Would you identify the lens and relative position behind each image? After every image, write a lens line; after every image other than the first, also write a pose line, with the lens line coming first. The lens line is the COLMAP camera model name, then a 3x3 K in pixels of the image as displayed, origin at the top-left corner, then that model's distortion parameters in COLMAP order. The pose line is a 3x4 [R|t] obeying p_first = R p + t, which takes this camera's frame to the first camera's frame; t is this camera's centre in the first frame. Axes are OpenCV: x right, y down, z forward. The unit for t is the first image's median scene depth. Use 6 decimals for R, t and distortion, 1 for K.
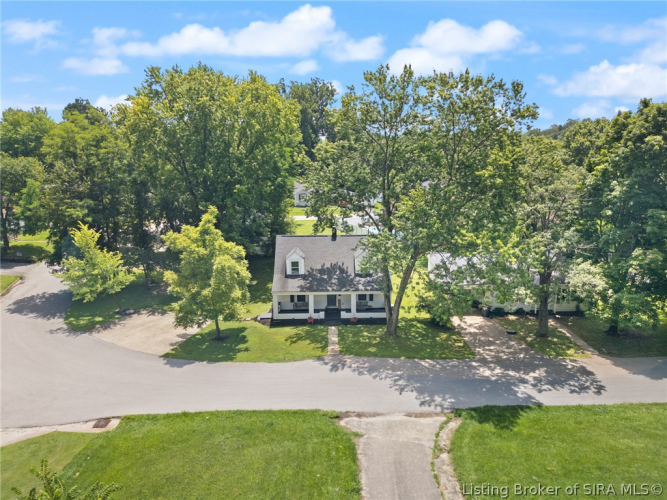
lens RADIAL K [[482.1, 0, 314.5], [0, 482.1, 267.4], [0, 0, 1]] dist [0.047916, -0.035717]
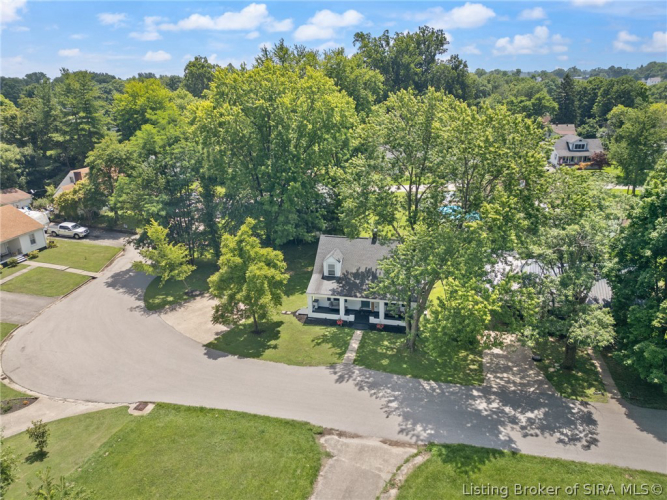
lens RADIAL K [[482.1, 0, 311.2], [0, 482.1, 266.7], [0, 0, 1]] dist [0.047916, -0.035717]
pose [[0.965418, 0.073350, -0.250175, 0.241078], [-0.040406, 0.990107, 0.134370, -0.195902], [0.257556, -0.119615, 0.958831, -0.041294]]
